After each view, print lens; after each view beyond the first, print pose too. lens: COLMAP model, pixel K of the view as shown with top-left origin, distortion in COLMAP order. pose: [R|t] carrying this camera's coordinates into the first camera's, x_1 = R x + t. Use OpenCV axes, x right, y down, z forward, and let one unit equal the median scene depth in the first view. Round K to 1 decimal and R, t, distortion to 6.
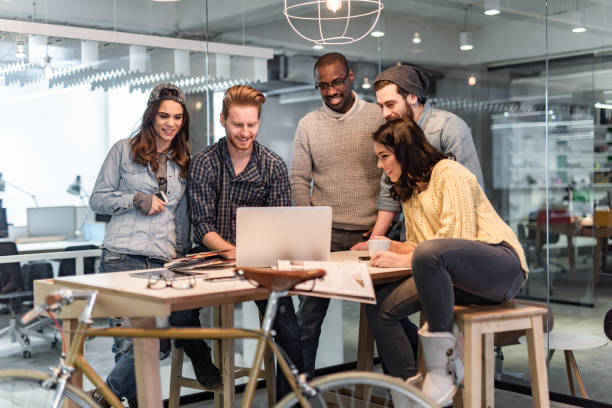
lens RADIAL K [[869.0, 0, 306.0], [0, 869.0, 204.0], [0, 0, 1]] dist [0.013850, 0.000282]
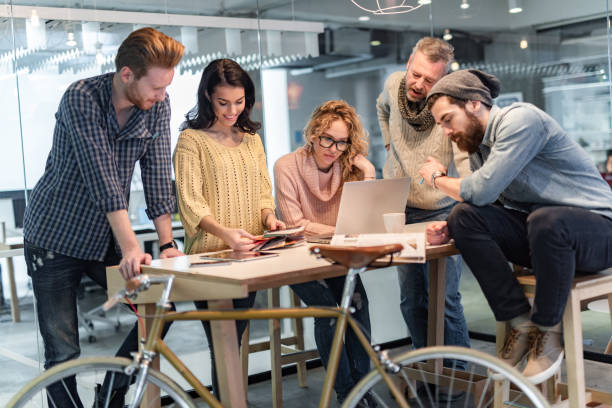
lens RADIAL K [[869.0, 0, 306.0], [0, 869.0, 204.0], [0, 0, 1]] dist [0.013850, 0.000282]
pose [[0.997688, -0.045266, -0.050700, -0.017787], [0.046711, 0.998524, 0.027701, -0.001001], [0.049371, -0.030005, 0.998330, 0.007579]]
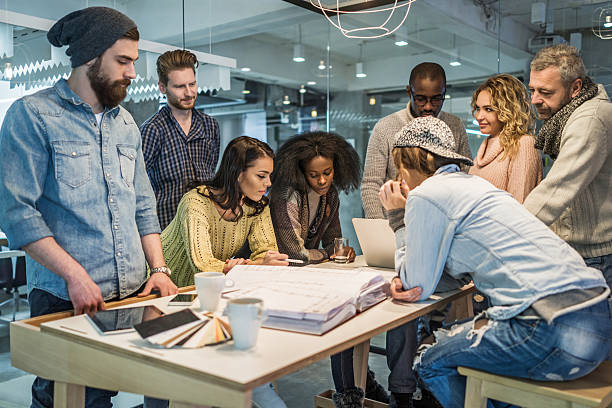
lens RADIAL K [[581.9, 0, 306.0], [0, 581.9, 204.0], [0, 0, 1]] dist [0.006079, 0.003372]
pose [[0.979995, 0.000216, 0.199024, -0.103493], [-0.004511, 0.999767, 0.021124, -0.016146], [-0.198973, -0.021599, 0.979767, 0.294073]]
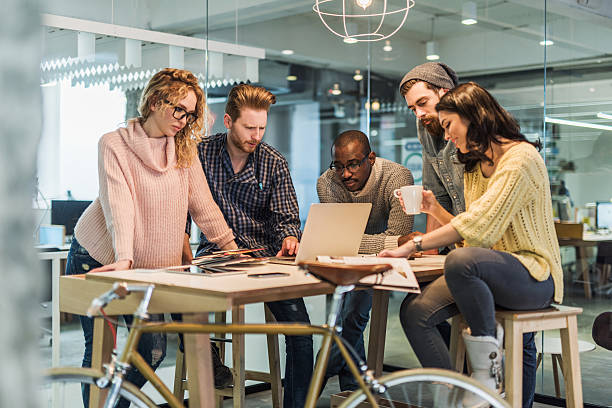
lens RADIAL K [[869.0, 0, 306.0], [0, 869.0, 204.0], [0, 0, 1]] dist [0.013850, 0.000282]
pose [[0.995713, 0.015611, 0.091172, -0.084230], [-0.014339, 0.999791, -0.014587, 0.012012], [-0.091381, 0.013217, 0.995728, 0.016485]]
